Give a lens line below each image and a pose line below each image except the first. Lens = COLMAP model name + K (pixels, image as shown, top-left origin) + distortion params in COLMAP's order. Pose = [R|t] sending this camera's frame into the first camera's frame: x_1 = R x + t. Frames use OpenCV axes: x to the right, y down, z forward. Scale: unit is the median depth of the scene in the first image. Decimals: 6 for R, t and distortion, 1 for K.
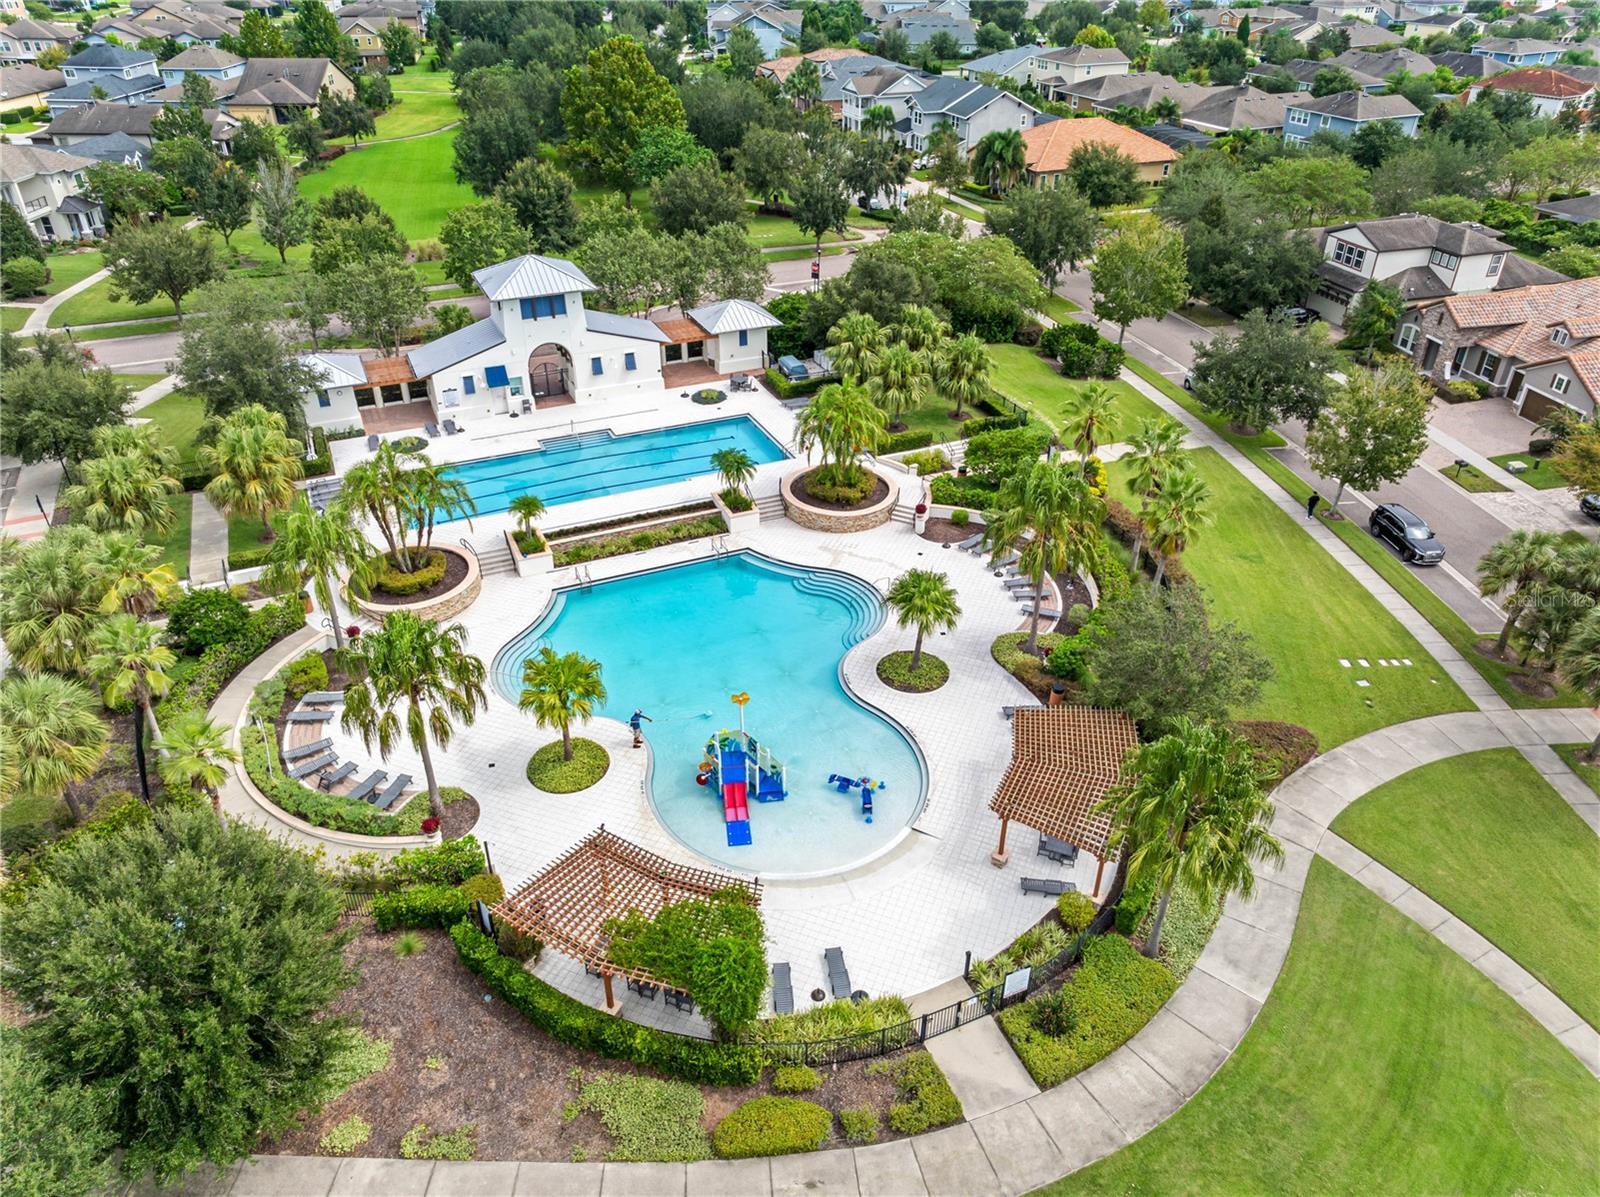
lens RADIAL K [[1106.7, 0, 800.0], [0, 1106.7, 598.5], [0, 0, 1]] dist [-0.003942, -0.022988]
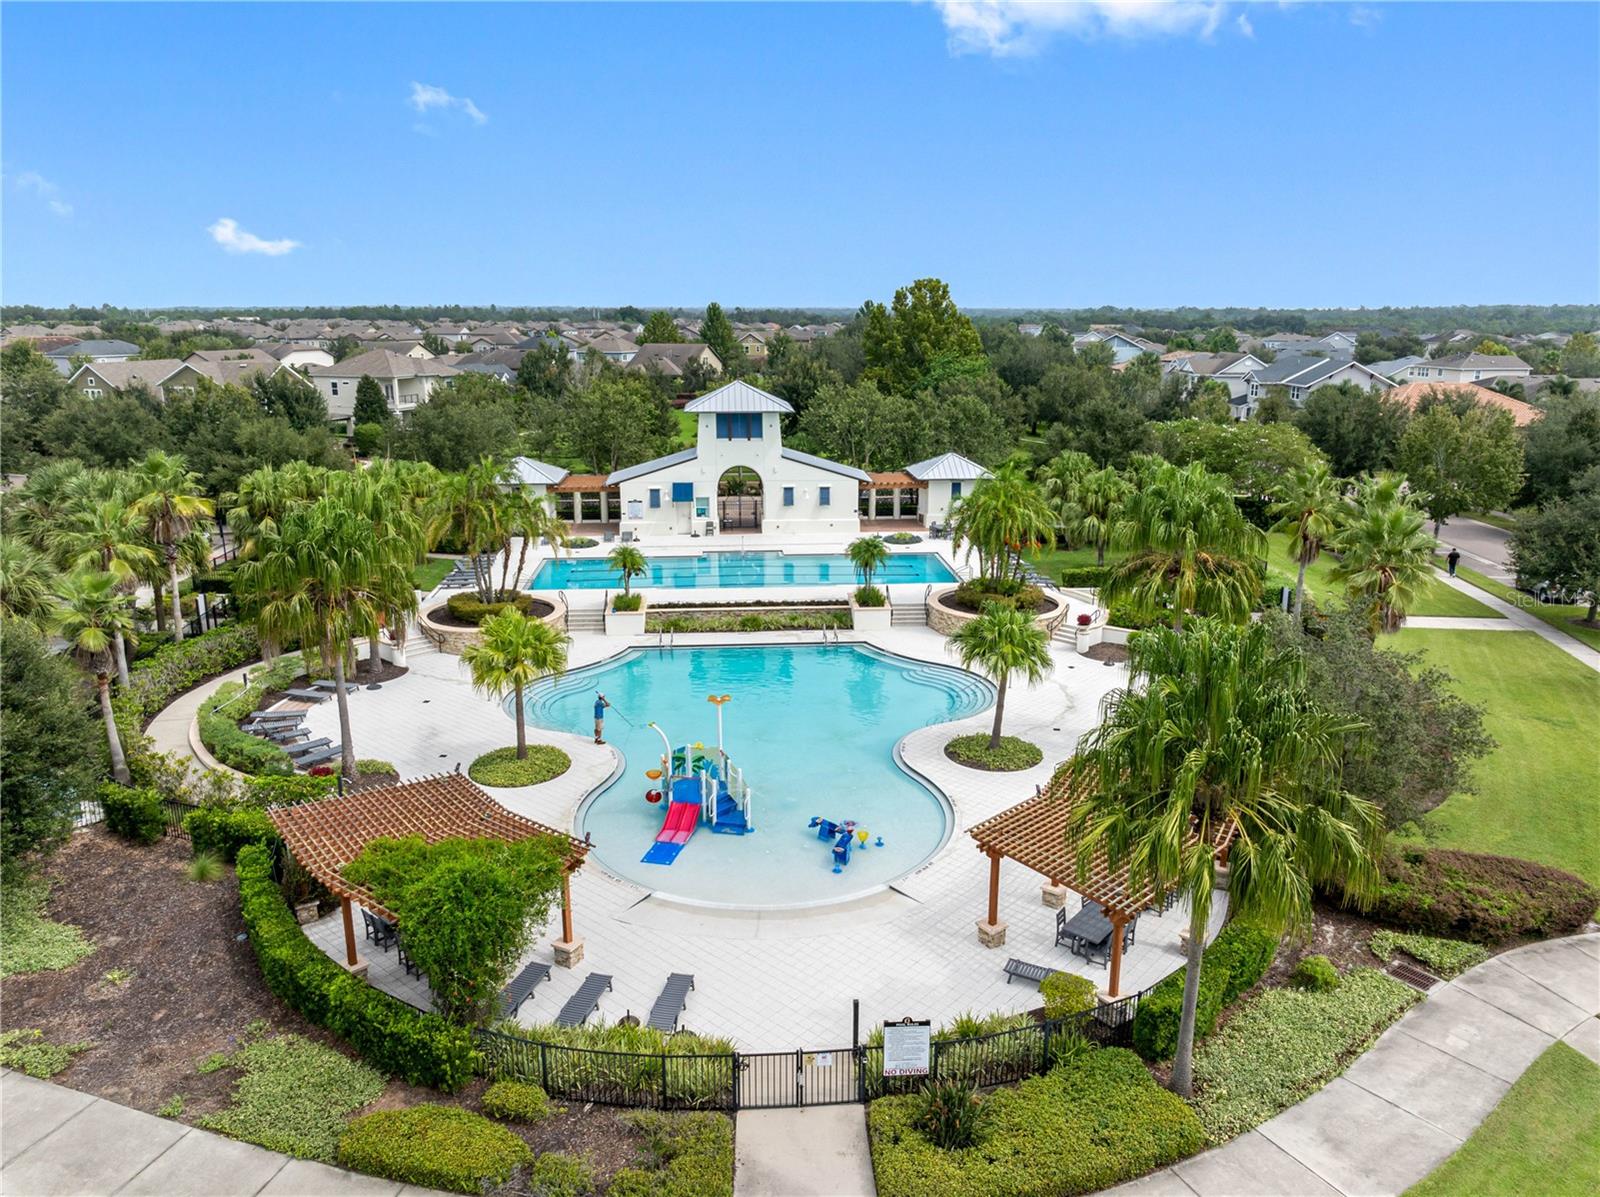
lens RADIAL K [[1126.0, 0, 800.0], [0, 1126.0, 598.5], [0, 0, 1]] dist [-0.003530, -0.003837]
pose [[0.940691, 0.082218, -0.329151, 0.155761], [-0.178966, 0.944480, -0.275552, 0.141432], [0.288221, 0.318116, 0.903178, 0.167183]]
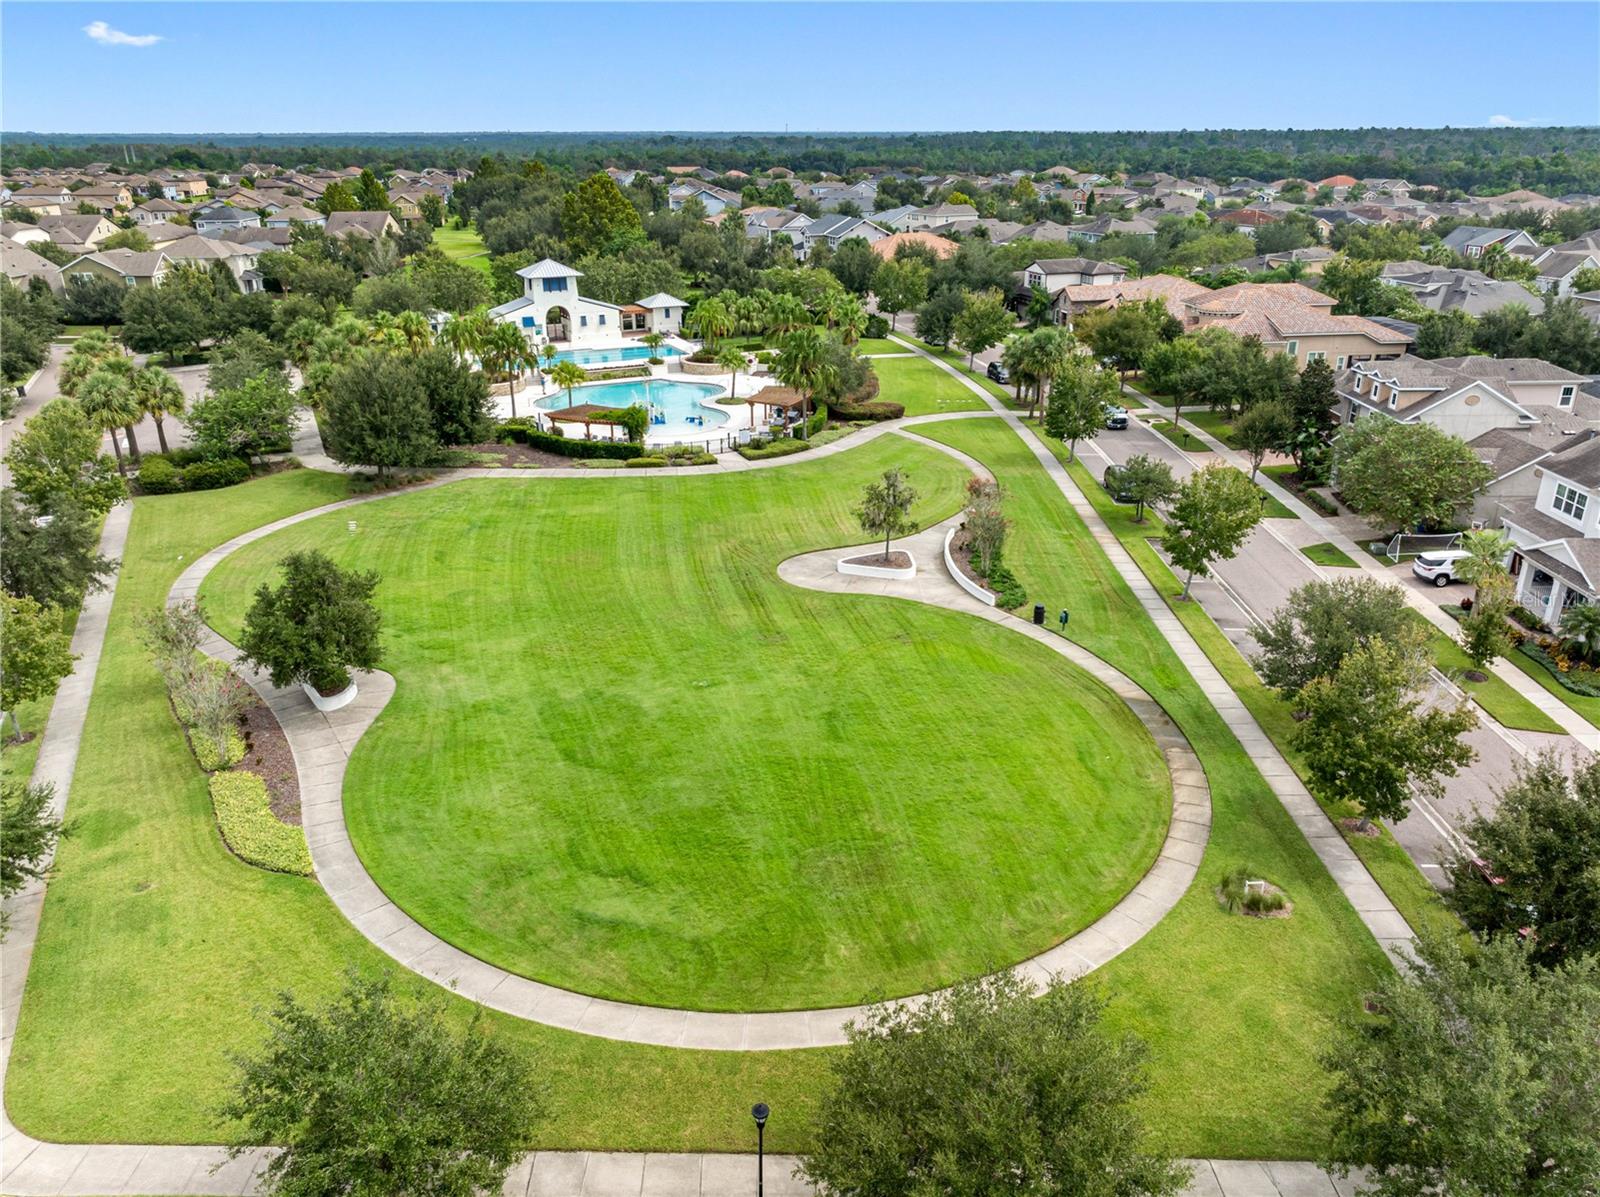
lens RADIAL K [[1106.7, 0, 800.0], [0, 1106.7, 598.5], [0, 0, 1]] dist [-0.003942, -0.022988]
pose [[0.999671, -0.015407, 0.020505, 0.128887], [0.018545, 0.986468, -0.162904, 0.555098], [-0.017717, 0.163231, 0.986429, -0.733178]]
